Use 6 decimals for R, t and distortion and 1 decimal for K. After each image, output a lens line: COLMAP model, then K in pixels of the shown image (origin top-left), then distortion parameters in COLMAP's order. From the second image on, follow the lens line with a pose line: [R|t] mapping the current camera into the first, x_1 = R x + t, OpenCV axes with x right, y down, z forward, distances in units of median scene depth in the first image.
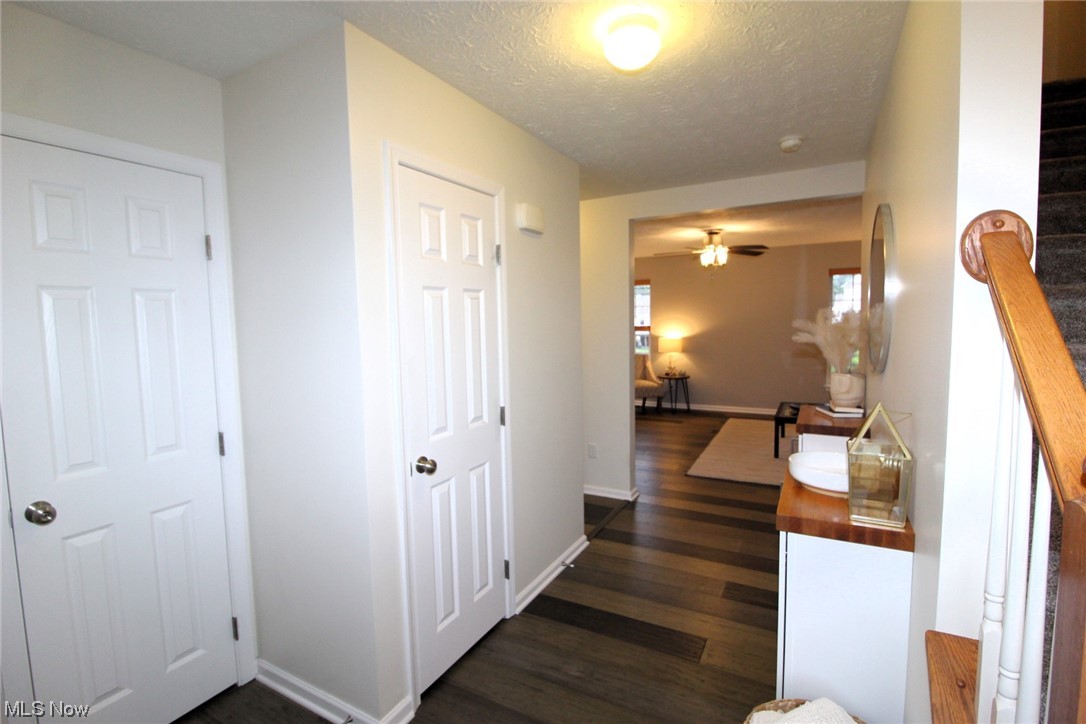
lens RADIAL K [[504.2, 0, 542.4], [0, 504.2, 358.4], [0, 0, 1]] dist [-0.001255, -0.012314]
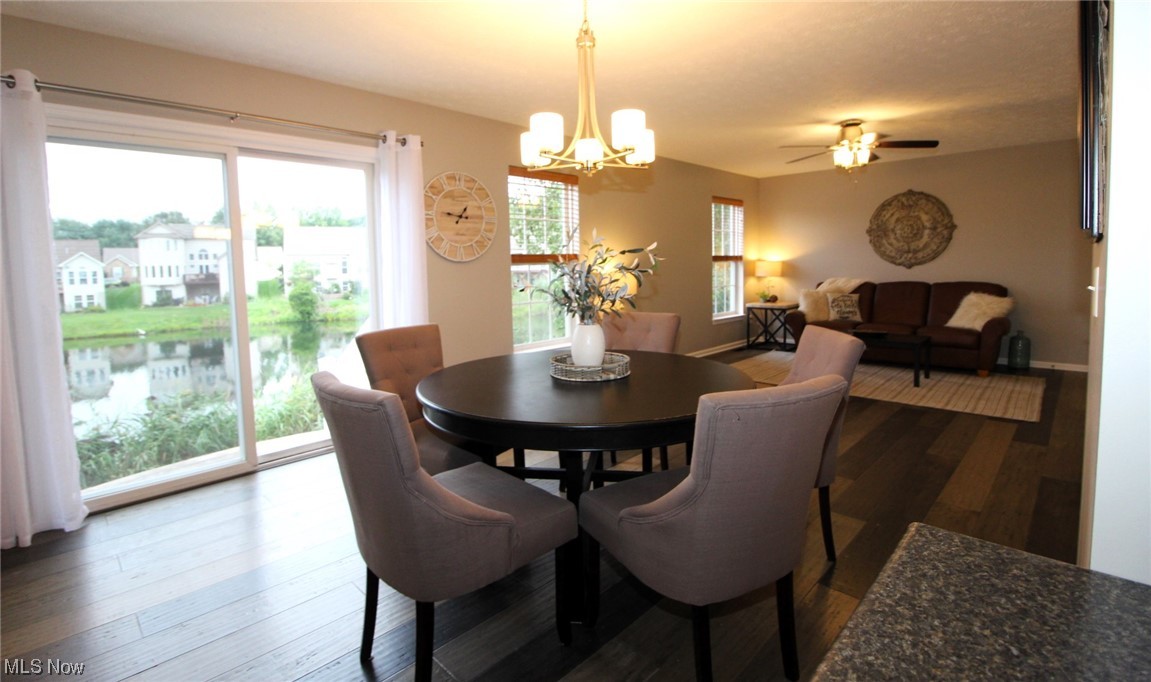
lens RADIAL K [[534.6, 0, 577.0], [0, 534.6, 298.3], [0, 0, 1]] dist [0.000321, -0.013891]
pose [[0.253317, -0.048520, 0.966166, -0.508624], [0.089596, 0.995625, 0.026508, -0.037547], [-0.963225, 0.079850, 0.256556, 1.077793]]
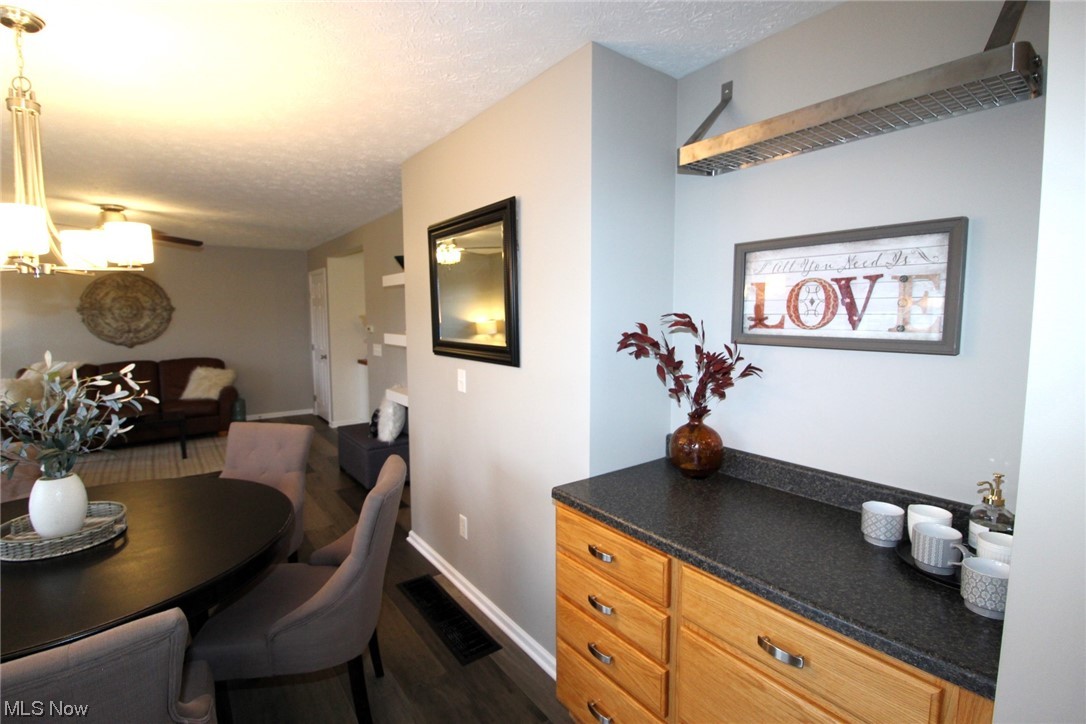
lens RADIAL K [[504.2, 0, 542.4], [0, 504.2, 358.4], [0, 0, 1]] dist [-0.001255, -0.012314]
pose [[-0.910905, -0.012290, 0.412433, -0.490867], [0.054767, 0.987111, 0.150373, -0.093262], [-0.408966, 0.159563, -0.898491, 1.276635]]
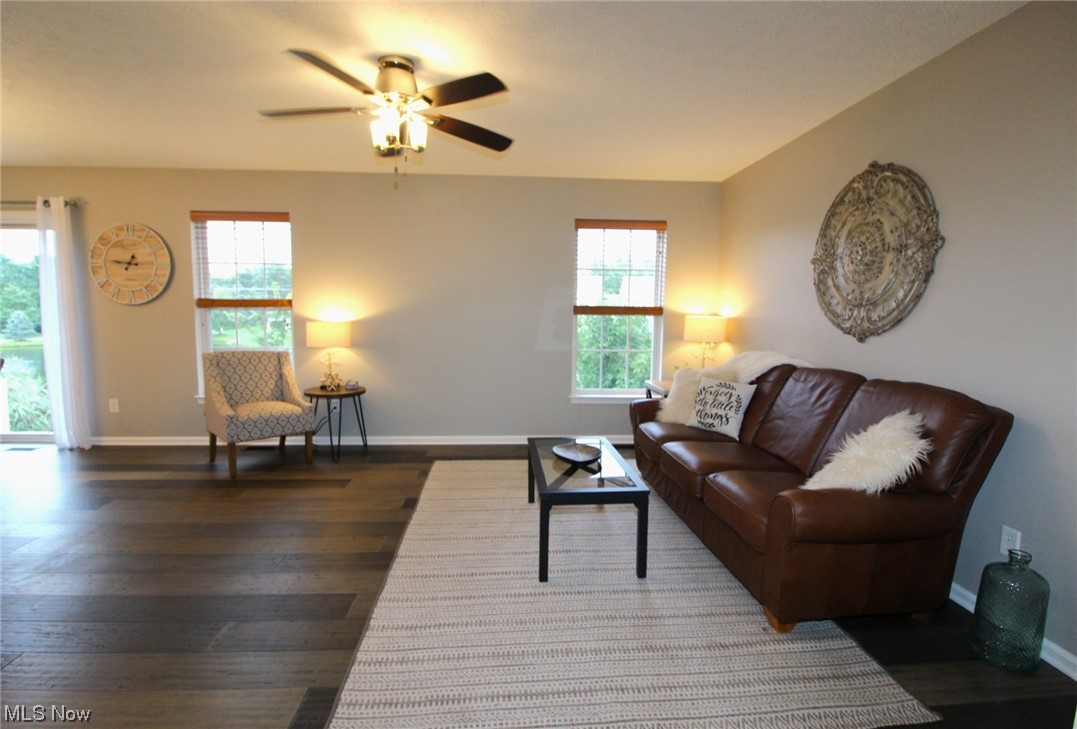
lens RADIAL K [[509.8, 0, 538.5], [0, 509.8, 364.5], [0, 0, 1]] dist [-0.017227, -0.000668]
pose [[0.839649, -0.026535, 0.542481, 0.177197], [0.014276, 0.999539, 0.026795, -0.006368], [-0.542942, -0.014754, 0.839640, 0.504182]]
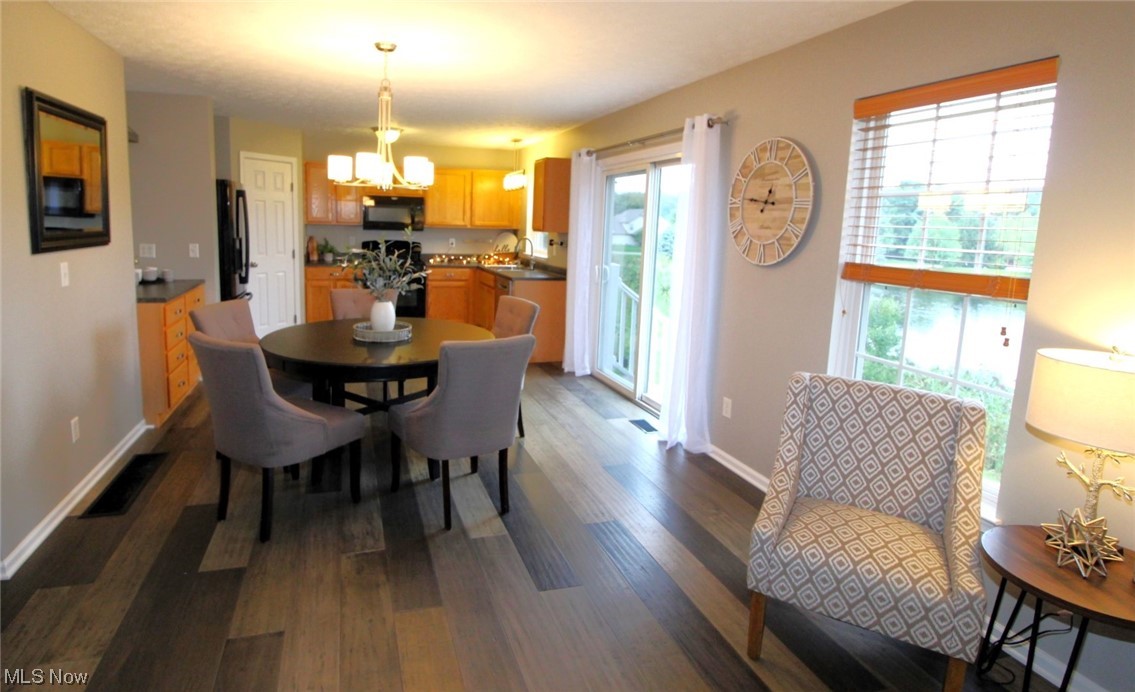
lens RADIAL K [[596.3, 0, 512.7], [0, 596.3, 299.5], [0, 0, 1]] dist [0.000261, -0.000336]
pose [[0.705107, 0.134010, -0.696322, 0.300930], [-0.098279, 0.990971, 0.091197, -0.074093], [0.702257, 0.004130, 0.711912, 0.854242]]
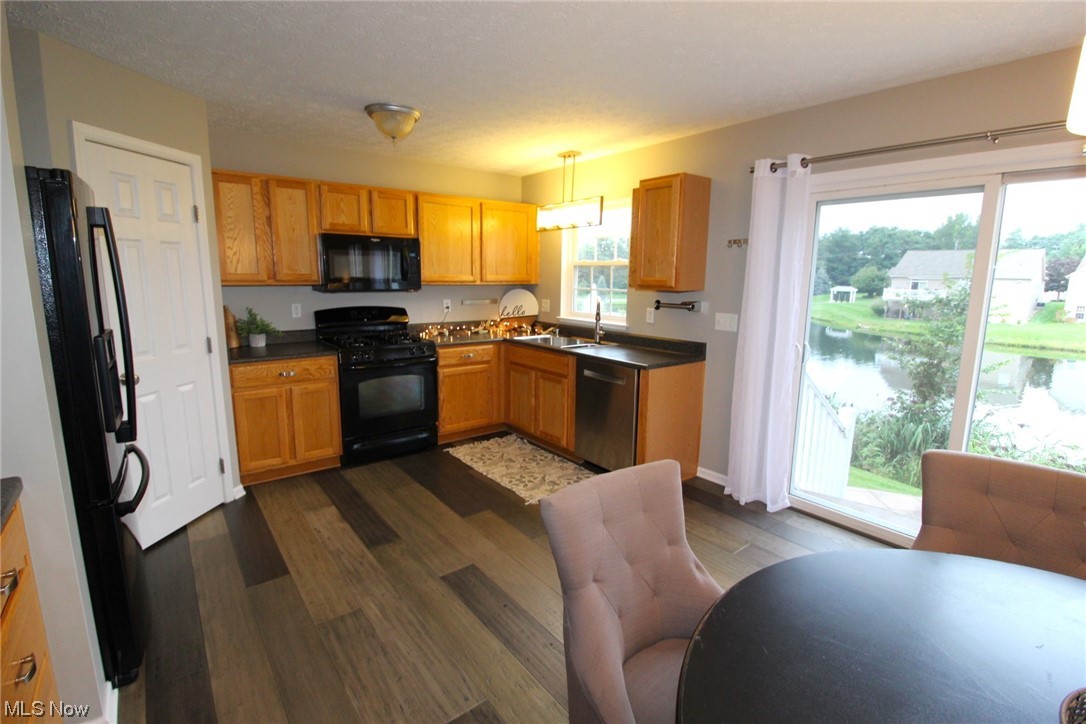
lens RADIAL K [[504.2, 0, 542.4], [0, 504.2, 358.4], [0, 0, 1]] dist [-0.001255, -0.012314]
pose [[0.921117, 0.097845, -0.376788, -0.265179], [-0.062888, 0.992585, 0.104017, -0.074819], [0.384172, -0.072116, 0.920441, 1.026423]]
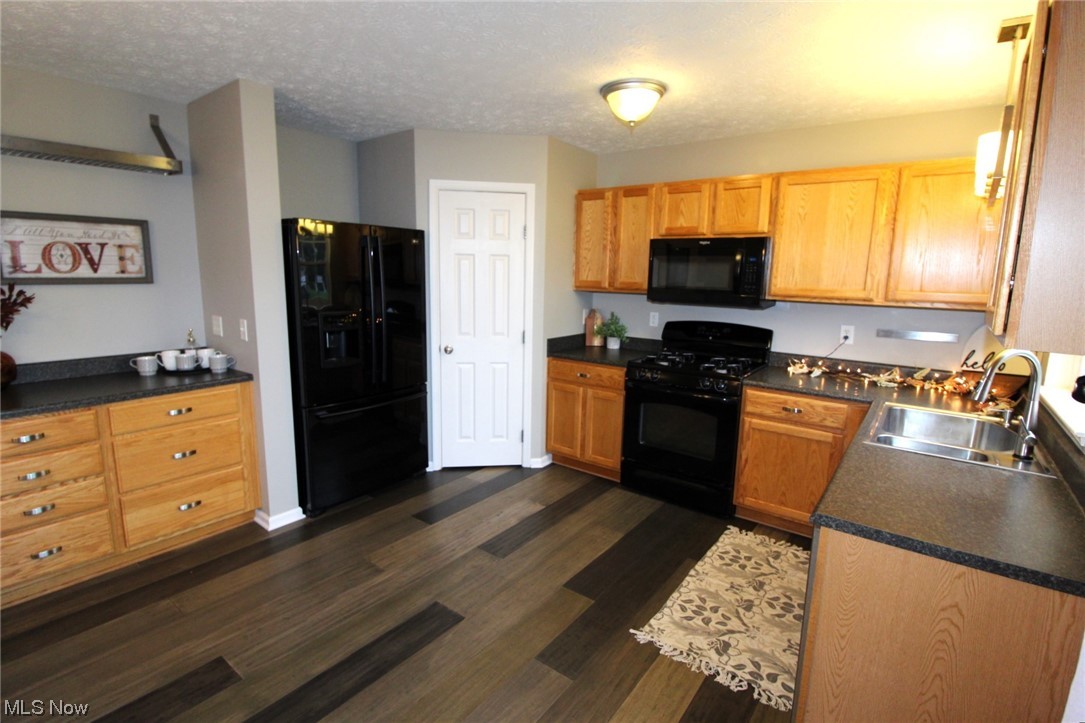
lens RADIAL K [[515.7, 0, 543.3], [0, 515.7, 357.1], [0, 0, 1]] dist [0.002438, -0.014469]
pose [[-0.139268, 0.179812, -0.973793, -0.149956], [-0.095826, 0.976314, 0.193982, -0.113319], [0.985607, 0.120331, -0.118739, 1.431679]]
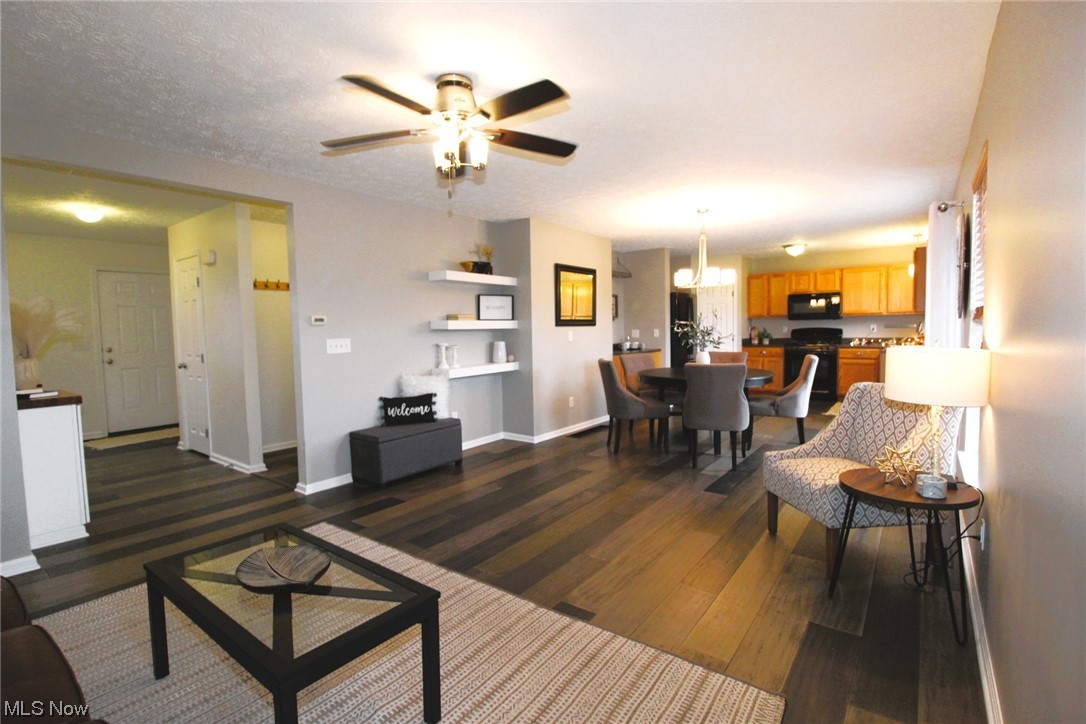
lens RADIAL K [[504.2, 0, 542.4], [0, 504.2, 358.4], [0, 0, 1]] dist [-0.001255, -0.012314]
pose [[-0.133692, 0.083062, -0.987536, 0.672930], [-0.056612, 0.994214, 0.091288, -0.058691], [0.989405, 0.068111, -0.128216, 1.009748]]
